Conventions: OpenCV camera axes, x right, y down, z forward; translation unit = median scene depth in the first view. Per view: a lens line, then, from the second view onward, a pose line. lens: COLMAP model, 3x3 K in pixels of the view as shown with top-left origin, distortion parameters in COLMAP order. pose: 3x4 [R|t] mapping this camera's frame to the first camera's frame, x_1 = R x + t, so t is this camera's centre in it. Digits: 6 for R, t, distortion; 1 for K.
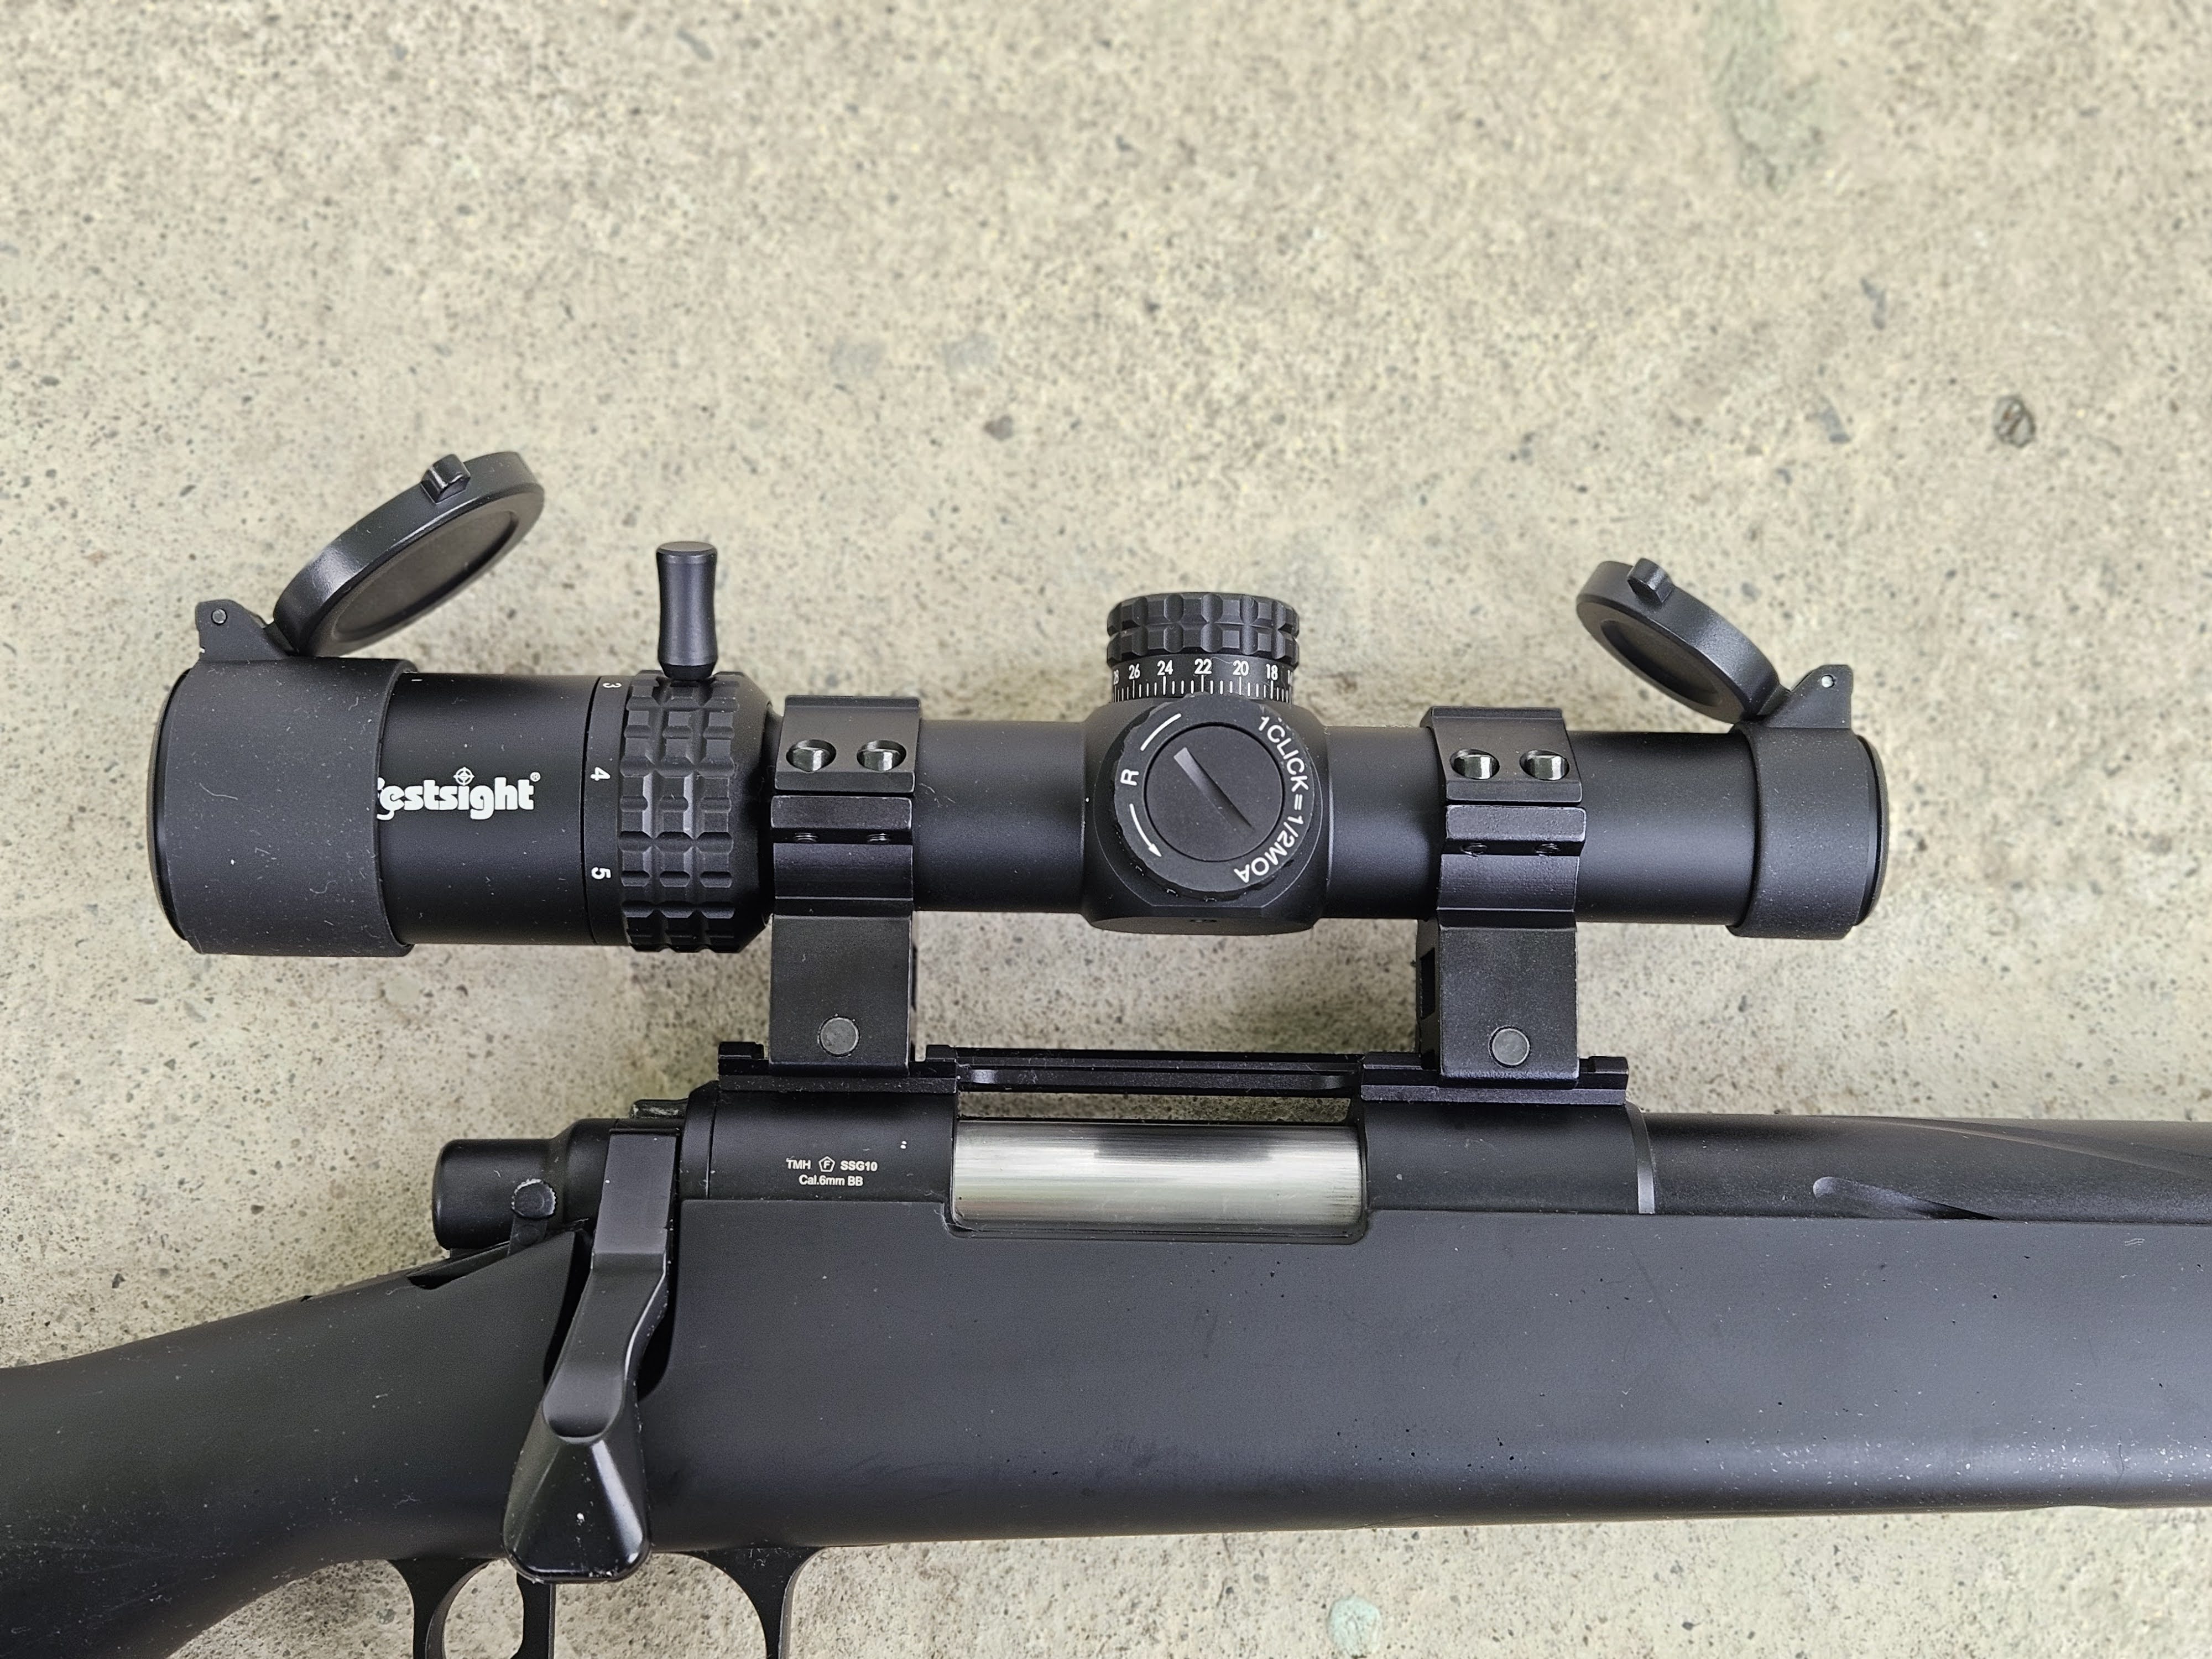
lens RADIAL K [[2986.2, 0, 1071.6], [0, 2986.2, 801.7], [0, 0, 1]] dist [0.061647, 0.000000]
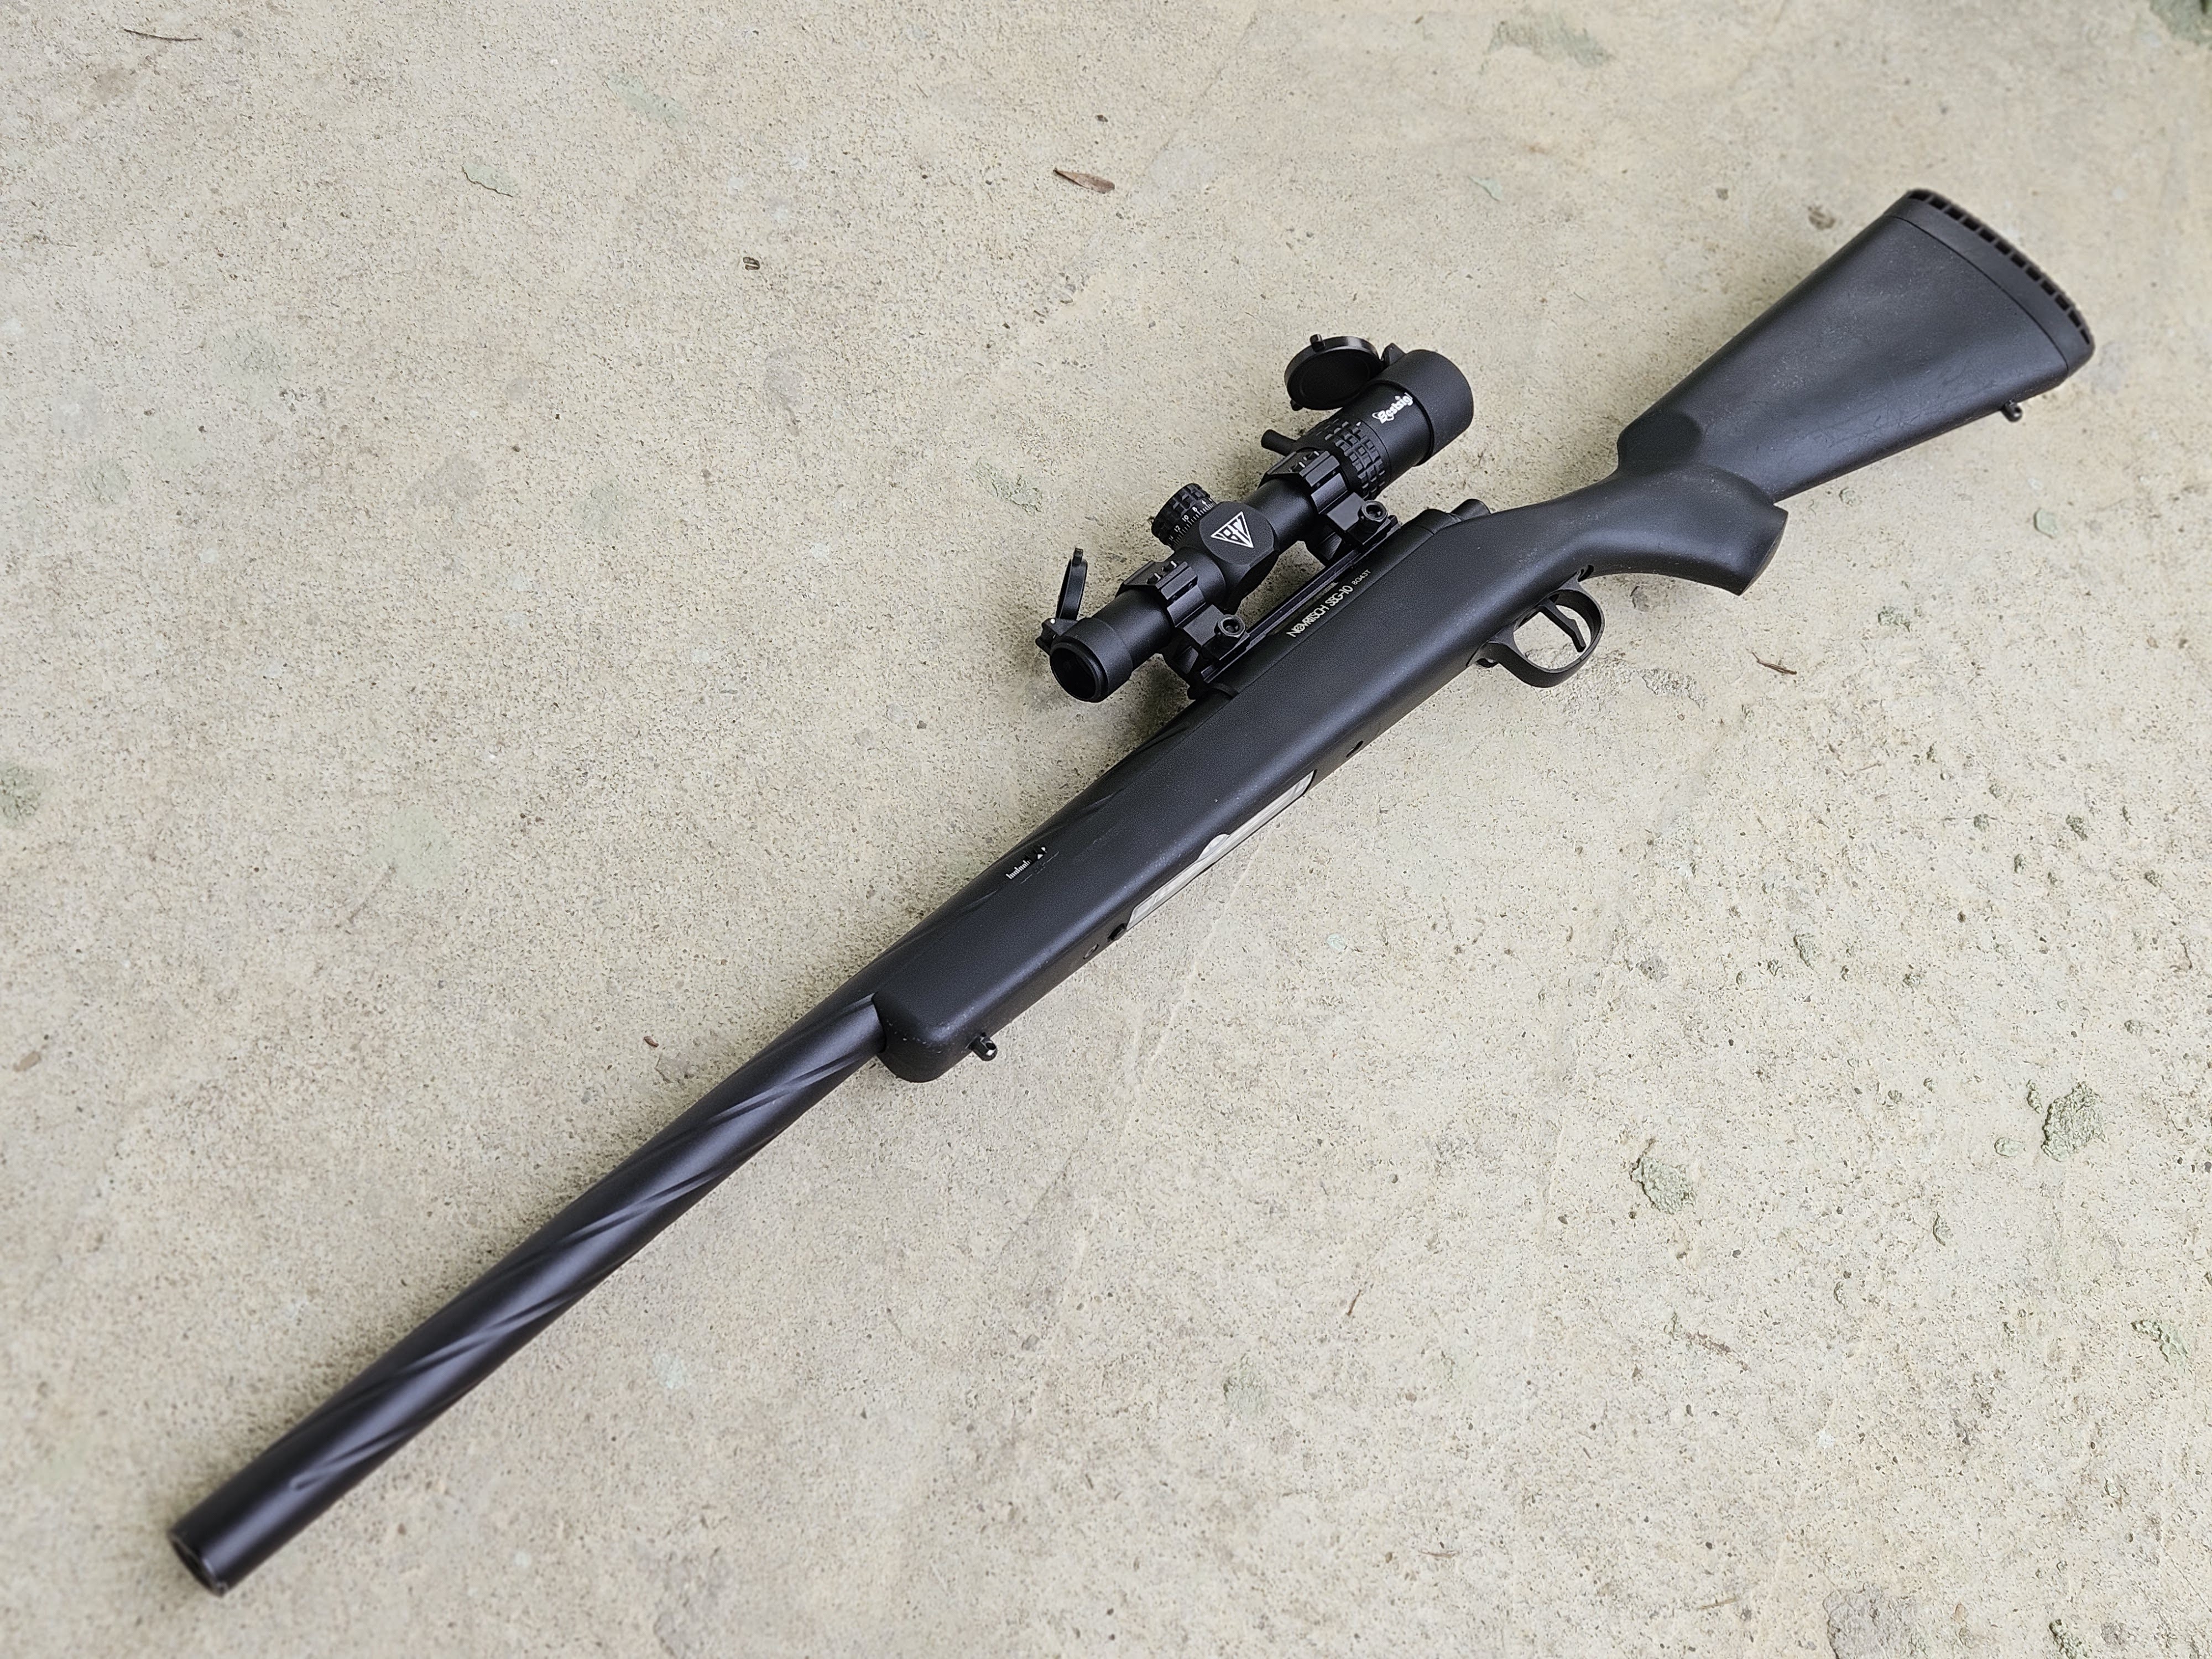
lens RADIAL K [[2986.2, 0, 1062.4], [0, 2986.2, 830.6], [0, 0, 1]] dist [0.061647, 0.000000]
pose [[0.627782, -0.572048, 0.527874, -1.360231], [0.698340, 0.713465, -0.057340, 0.172786], [-0.343819, 0.404633, 0.847385, -1.191431]]
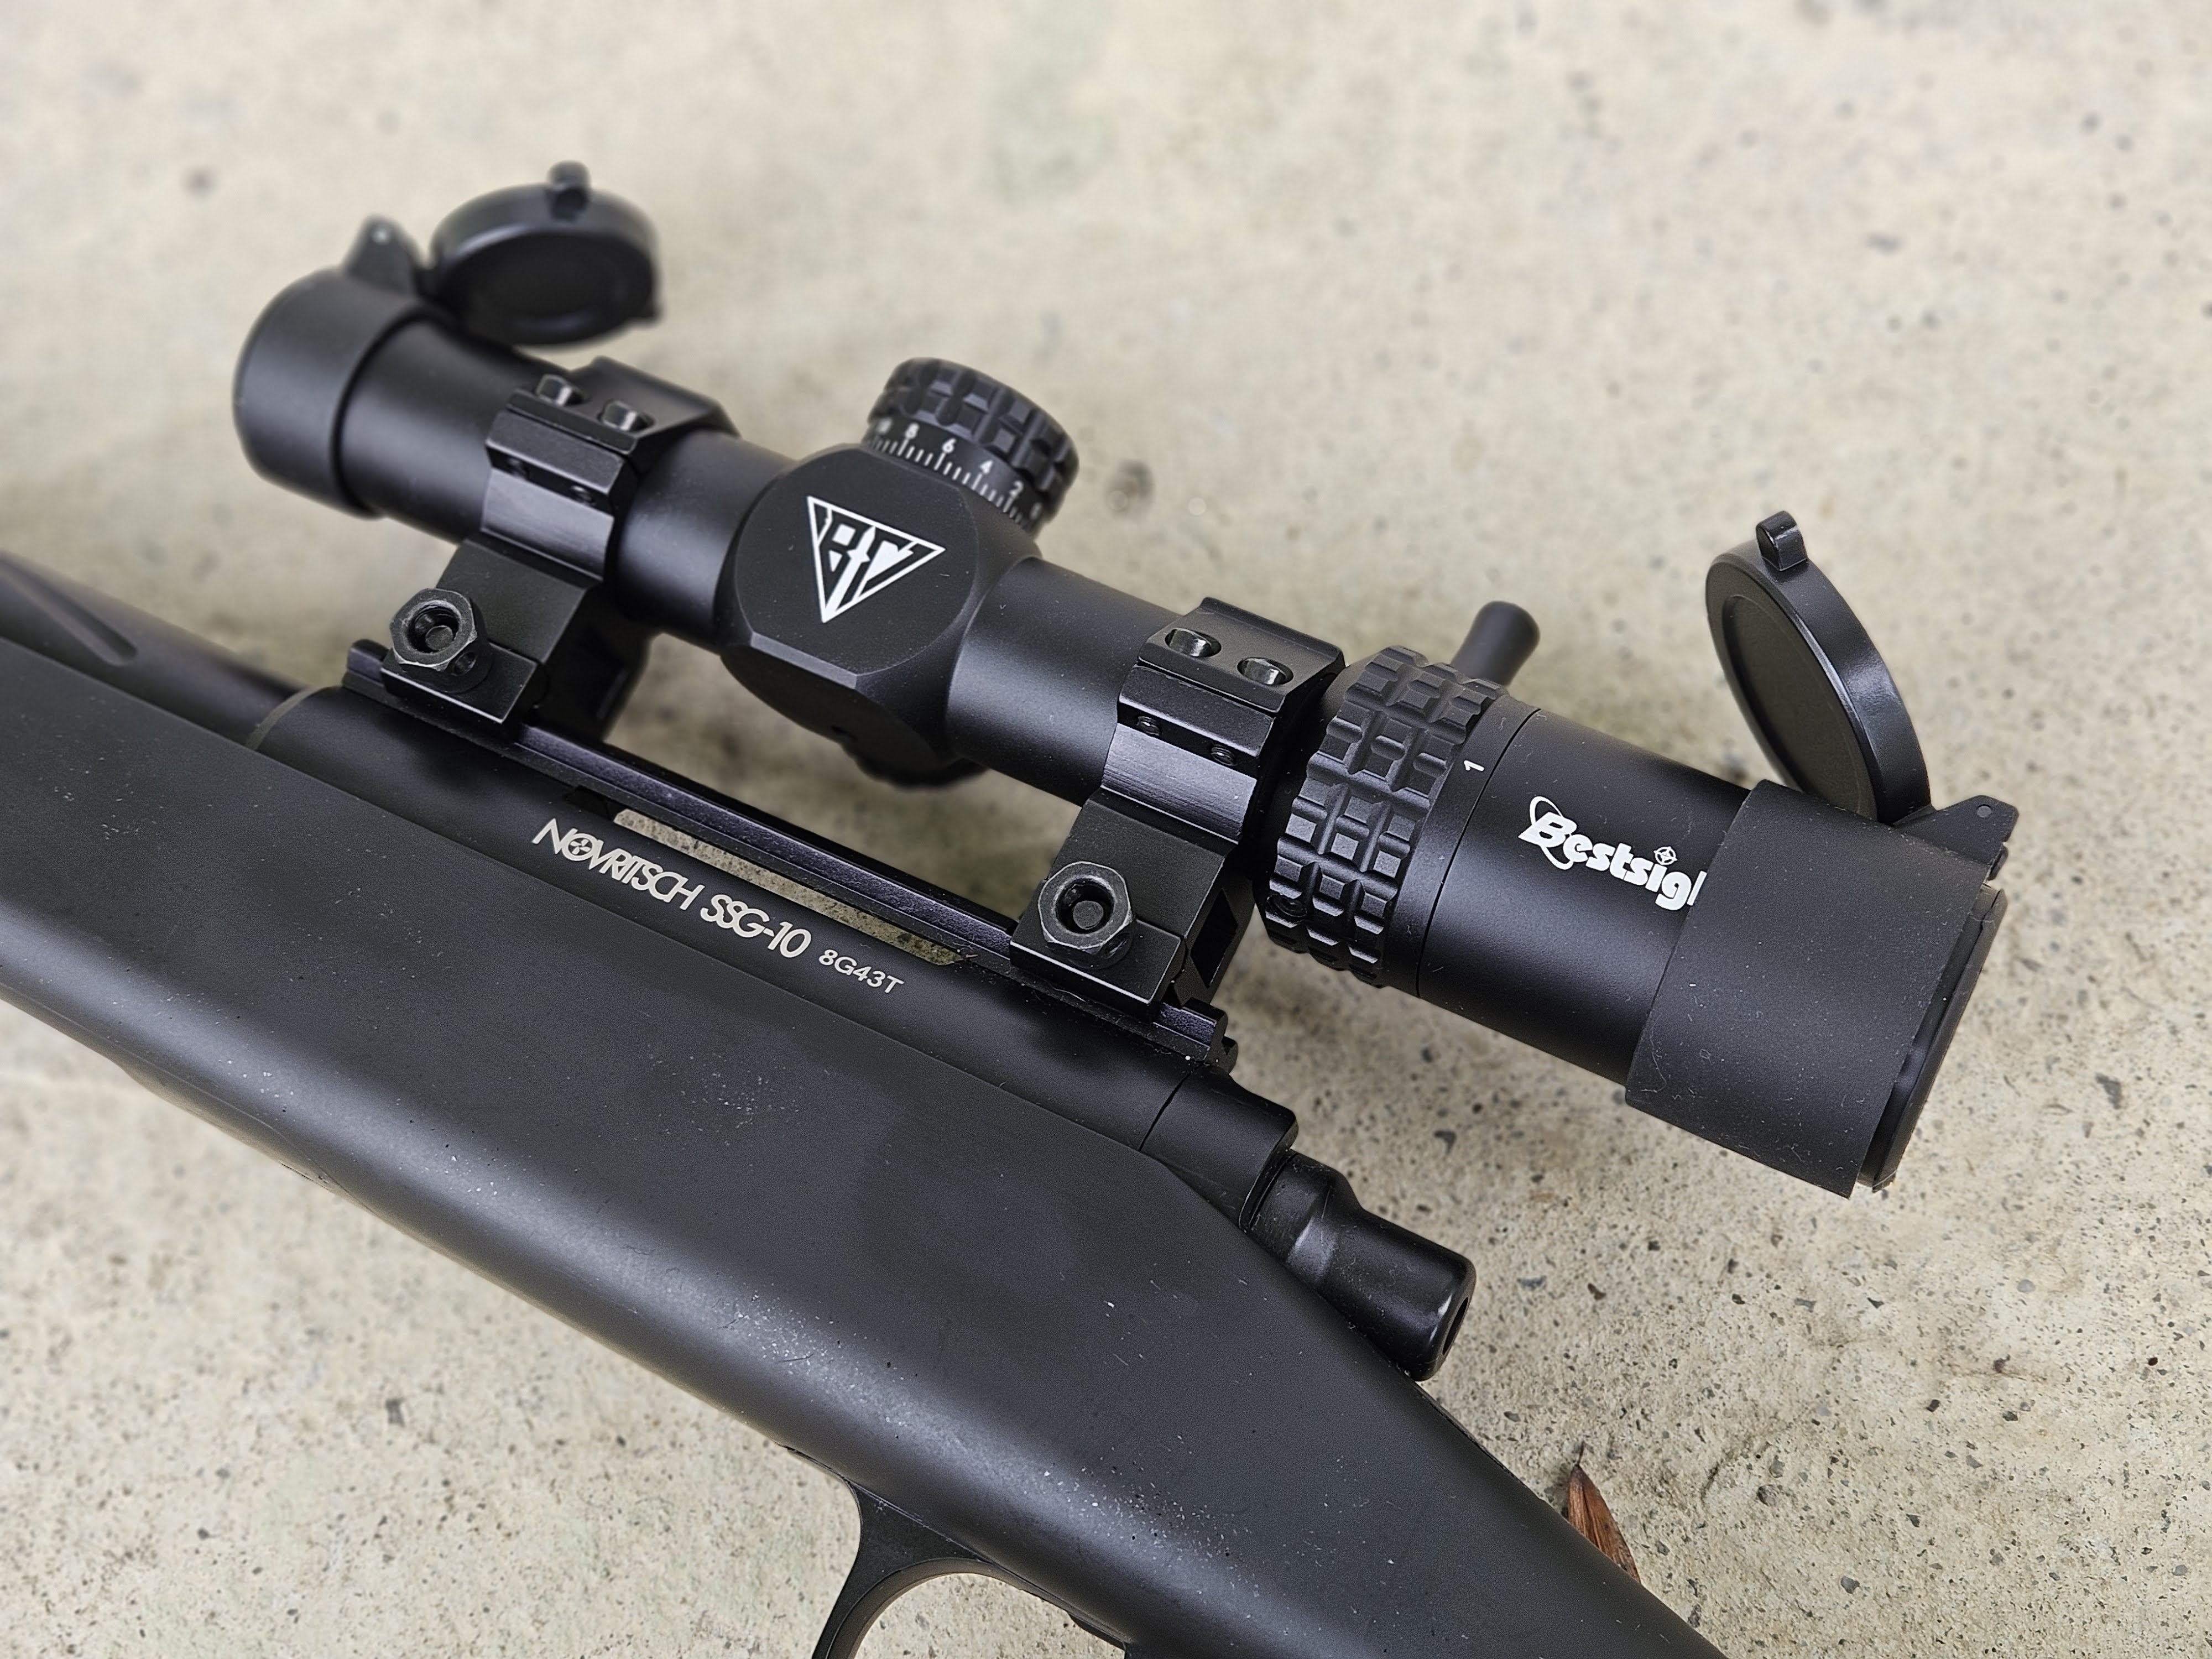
lens RADIAL K [[2986.2, 0, 1117.8], [0, 2986.2, 822.8], [0, 0, 1]] dist [0.061647, 0.000000]
pose [[0.908564, 0.331390, -0.254345, 0.580223], [-0.367549, 0.923513, -0.109688, 0.070319], [0.198541, 0.193143, 0.960873, 0.133936]]
